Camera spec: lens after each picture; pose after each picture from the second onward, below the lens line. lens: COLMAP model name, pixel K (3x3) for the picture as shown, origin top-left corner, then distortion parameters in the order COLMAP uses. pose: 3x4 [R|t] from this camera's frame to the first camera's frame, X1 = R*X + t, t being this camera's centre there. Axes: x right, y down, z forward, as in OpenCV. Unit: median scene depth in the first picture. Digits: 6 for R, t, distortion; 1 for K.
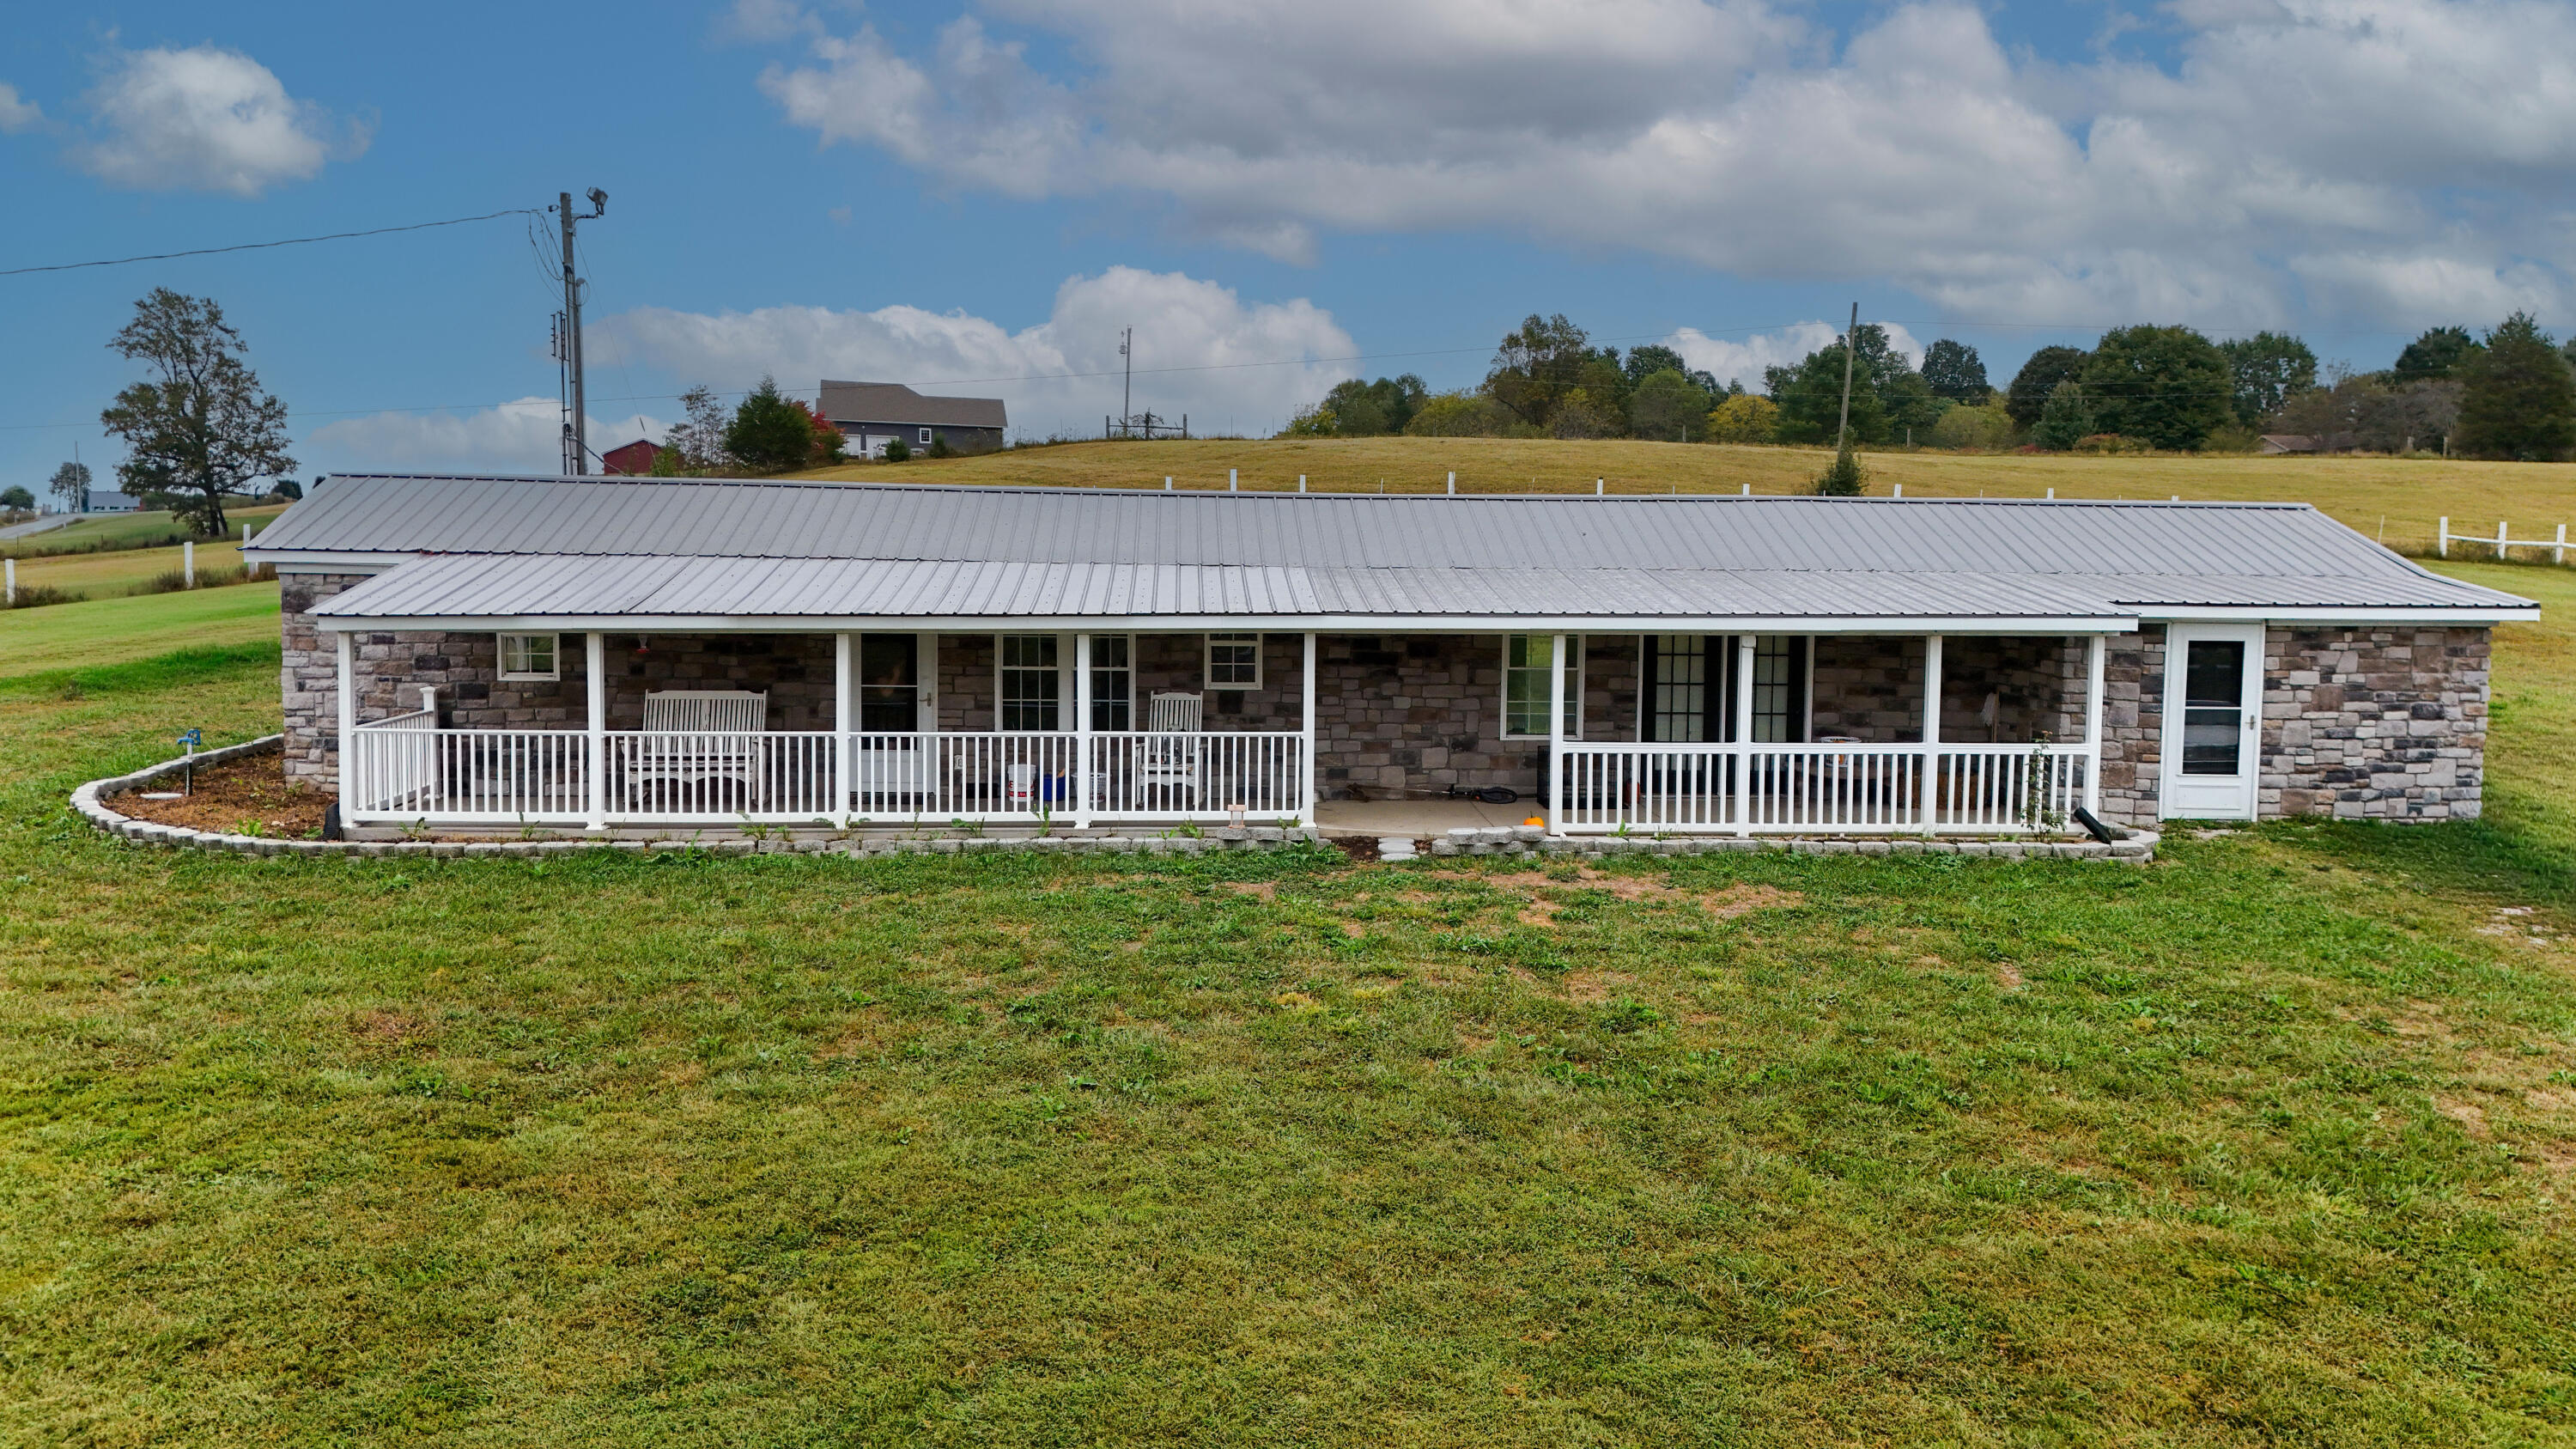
lens RADIAL K [[1852.5, 0, 1288.0], [0, 1852.5, 724.5], [0, 0, 1]] dist [0.035299, -0.001528]
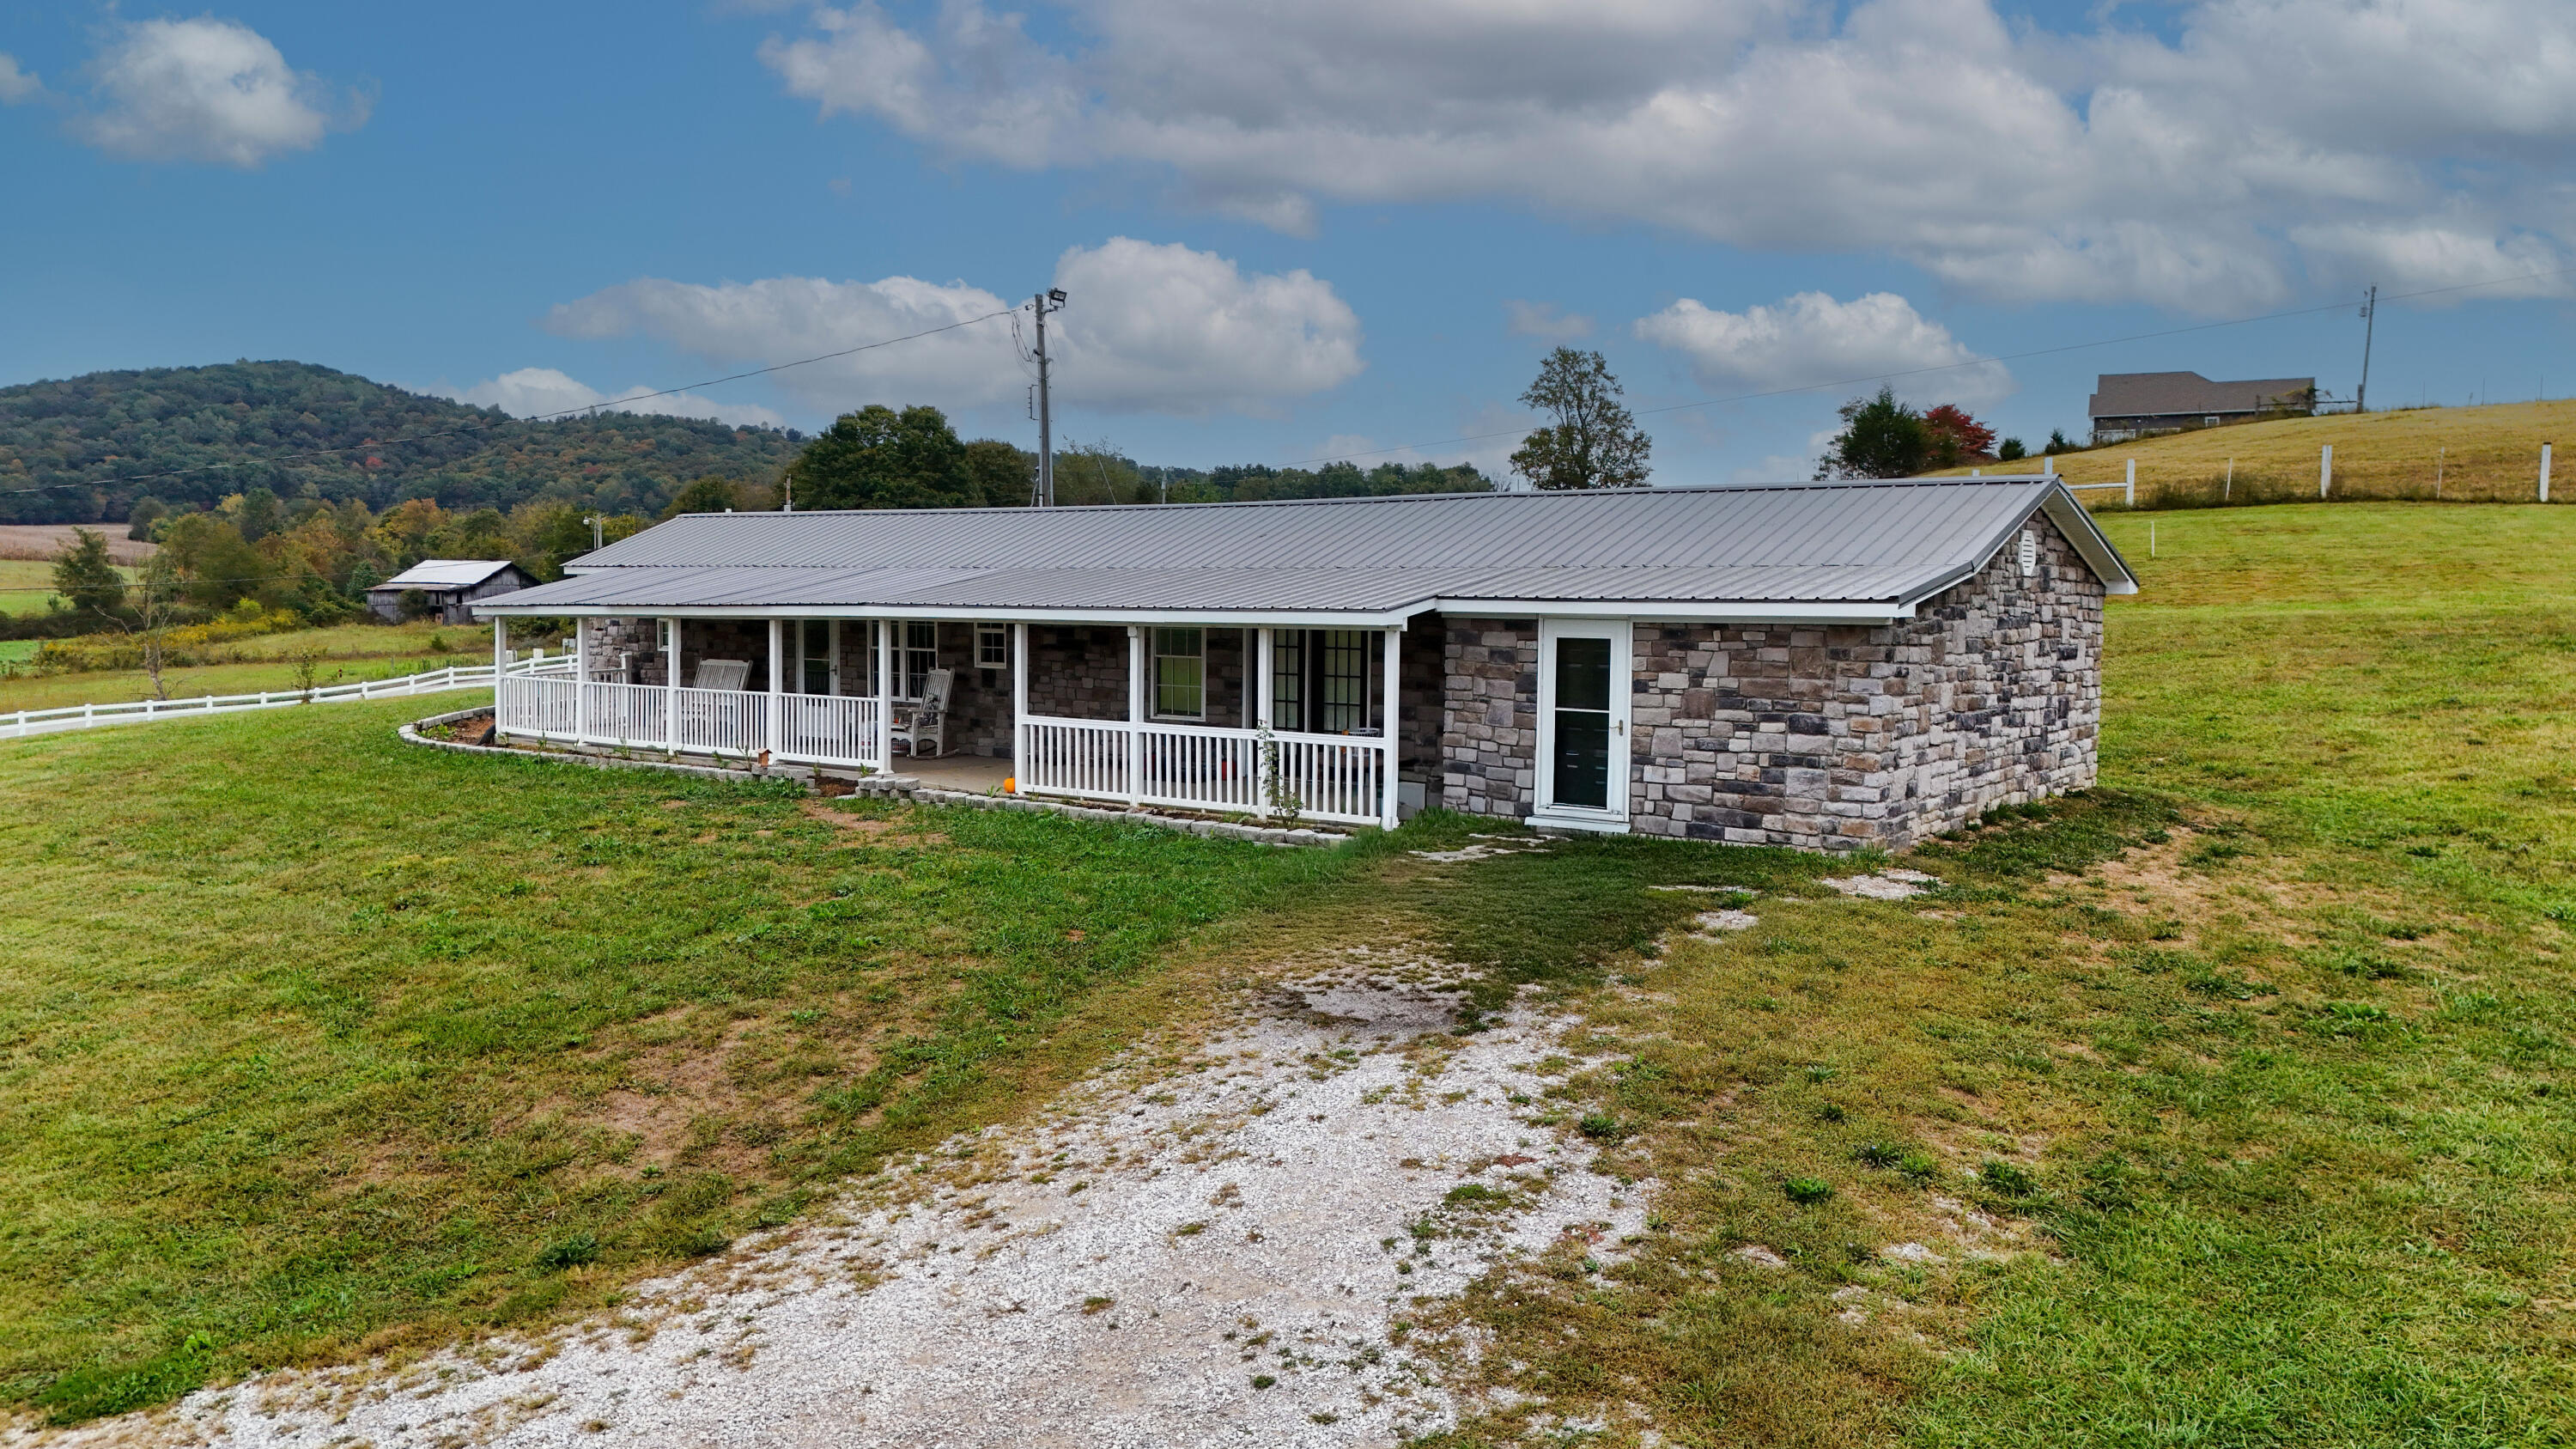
lens RADIAL K [[1847.7, 0, 1288.0], [0, 1847.7, 724.5], [0, 0, 1]] dist [0.107374, -0.000658]
pose [[0.745467, 0.043405, -0.665127, 0.995411], [-0.047147, 0.998812, 0.012340, -0.006131], [0.664873, 0.022160, 0.746628, 0.210644]]
